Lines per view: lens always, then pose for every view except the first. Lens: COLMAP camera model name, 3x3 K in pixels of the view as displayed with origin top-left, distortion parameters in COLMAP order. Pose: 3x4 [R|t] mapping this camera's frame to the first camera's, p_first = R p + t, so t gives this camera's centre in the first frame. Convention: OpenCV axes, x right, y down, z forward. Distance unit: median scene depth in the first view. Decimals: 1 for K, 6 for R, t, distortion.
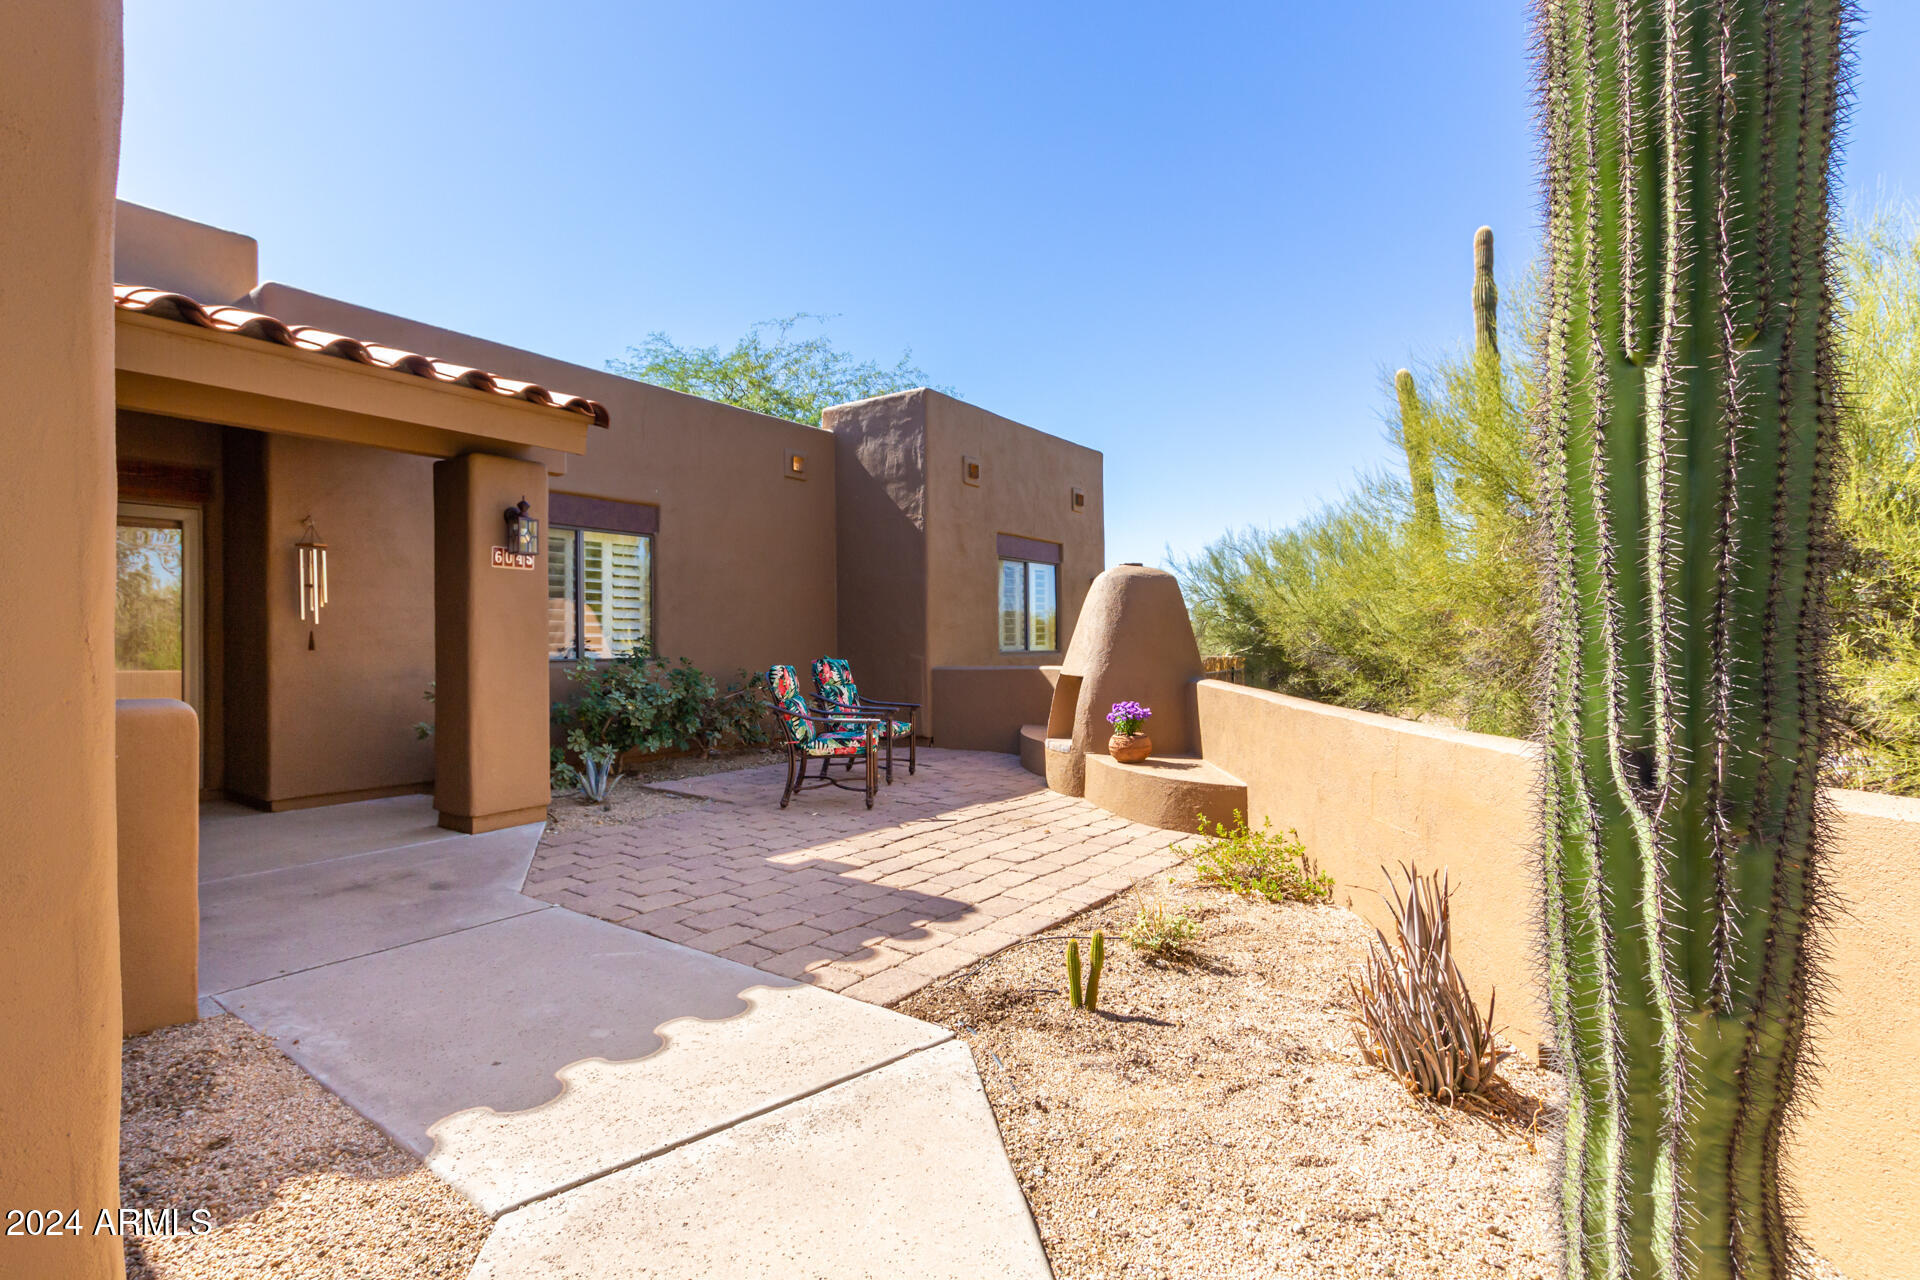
lens RADIAL K [[868.8, 0, 954.0], [0, 868.8, 633.8], [0, 0, 1]] dist [0.001506, -0.001690]
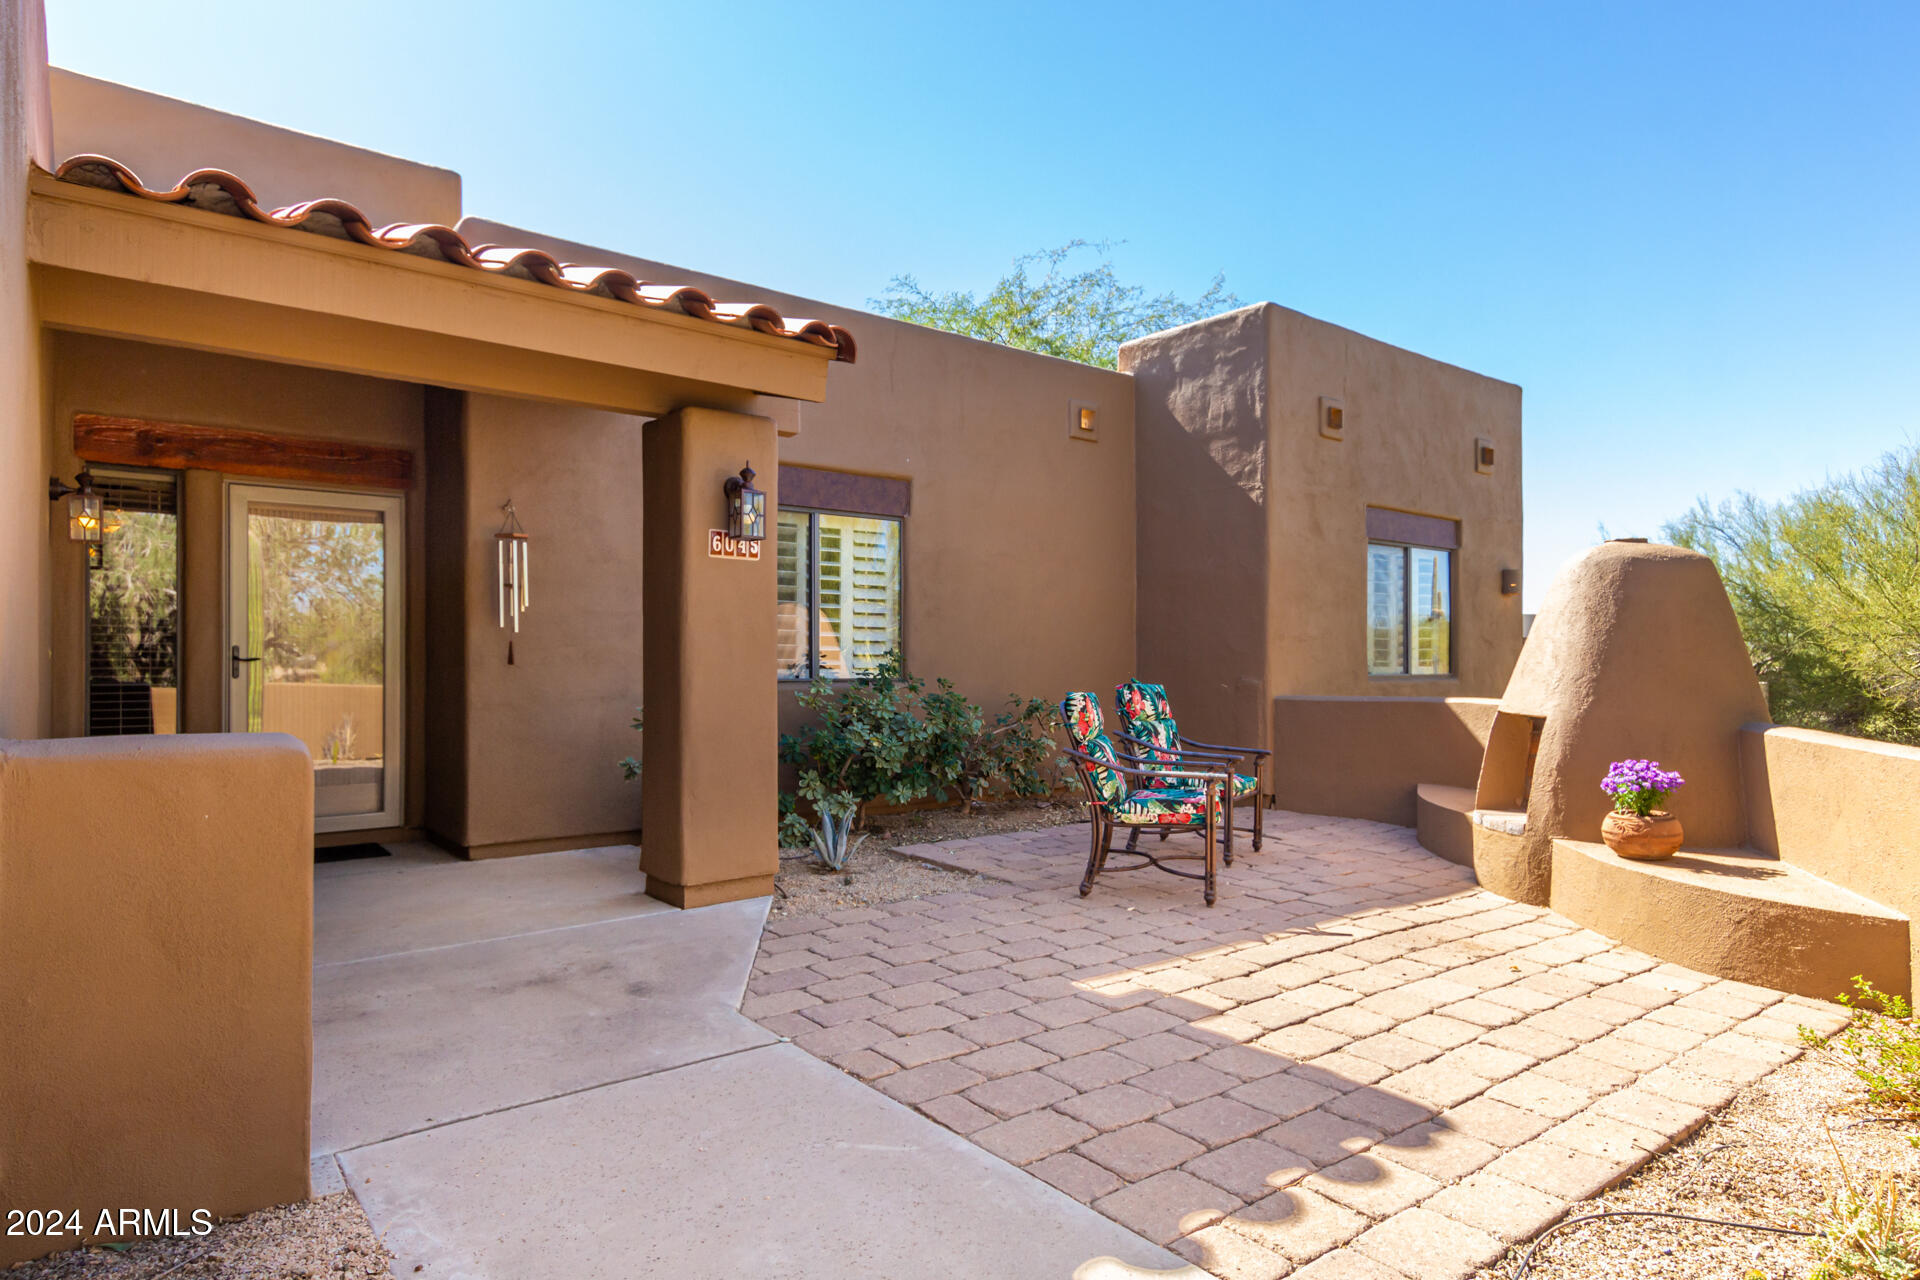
lens RADIAL K [[1104.3, 0, 961.8], [0, 1104.3, 645.7], [0, 0, 1]] dist [-0.014922, 0.002890]
pose [[0.963445, 0.004838, -0.267862, -0.053791], [-0.005542, 0.999983, -0.001874, 0.000727], [0.267848, 0.003290, 0.963455, 0.115920]]
